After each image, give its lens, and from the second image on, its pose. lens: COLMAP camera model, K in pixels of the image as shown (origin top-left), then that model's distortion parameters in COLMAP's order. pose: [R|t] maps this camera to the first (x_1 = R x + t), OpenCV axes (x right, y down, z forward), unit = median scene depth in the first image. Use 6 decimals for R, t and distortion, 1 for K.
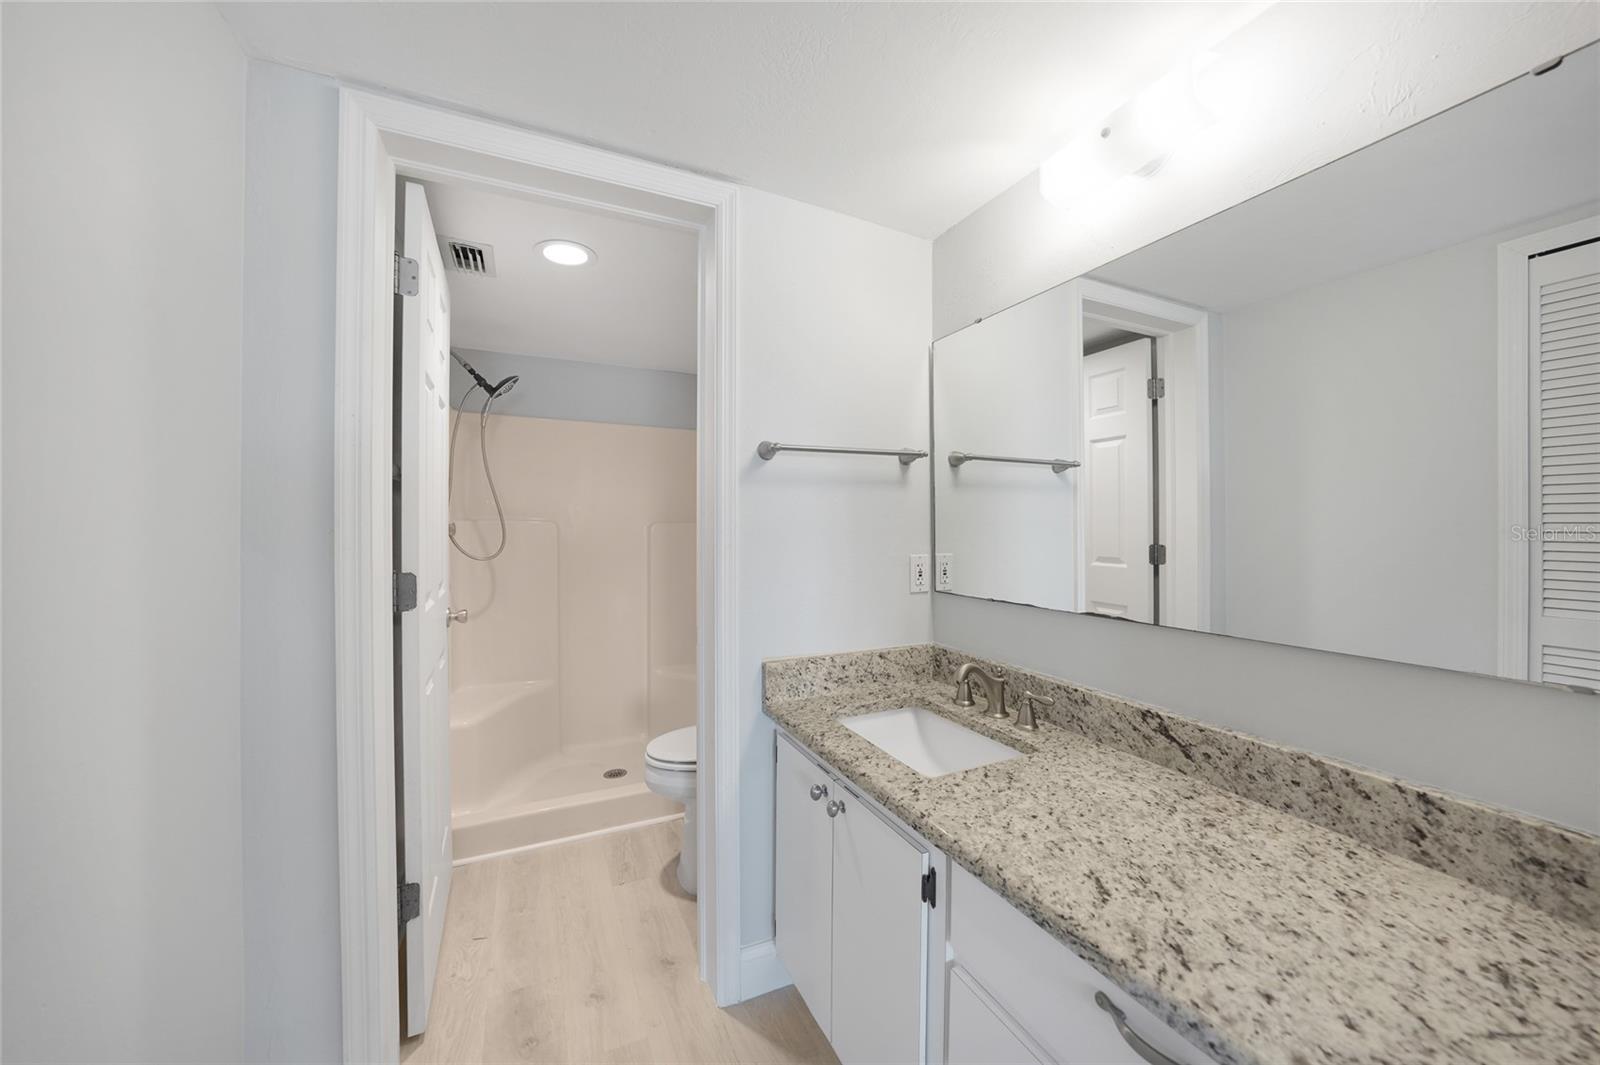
lens RADIAL K [[577.0, 0, 800.8], [0, 577.0, 526.2], [0, 0, 1]] dist [-0.026575, 0.006084]
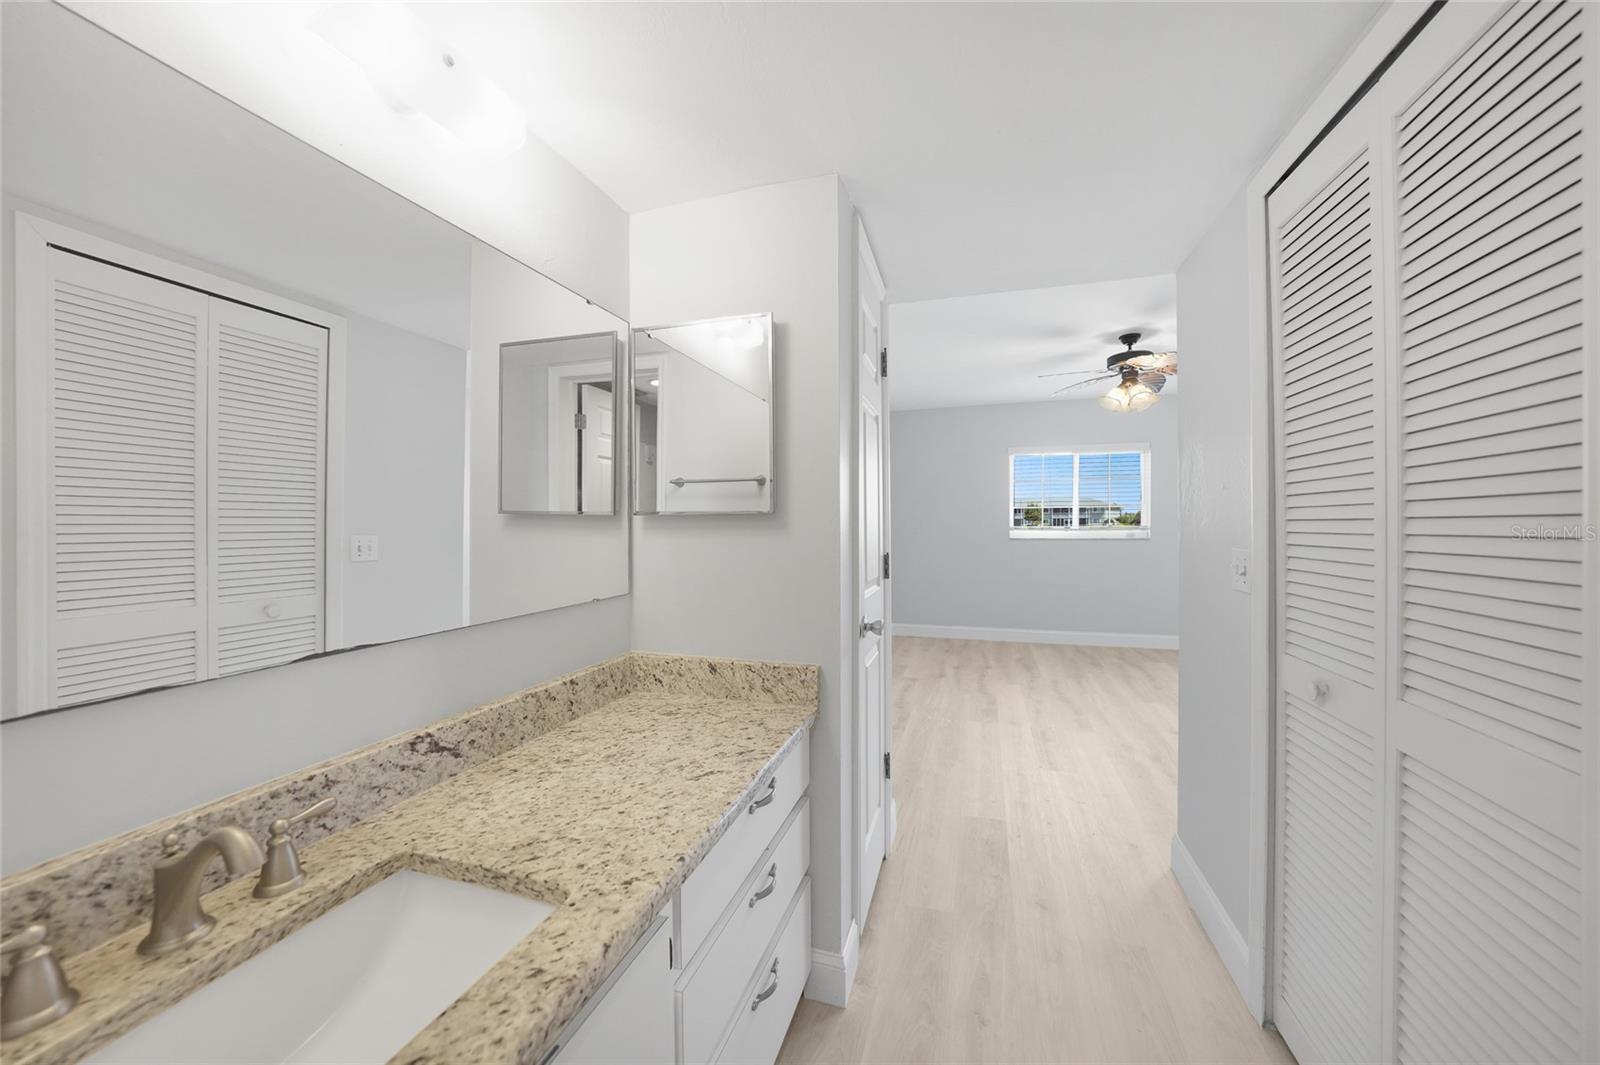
lens RADIAL K [[577.0, 0, 800.8], [0, 577.0, 526.2], [0, 0, 1]] dist [-0.026575, 0.006084]
pose [[-0.735508, 0.002247, 0.677513, -0.492121], [0.006212, 0.999975, 0.003427, 0.002397], [-0.677488, 0.006729, -0.735503, 1.474783]]
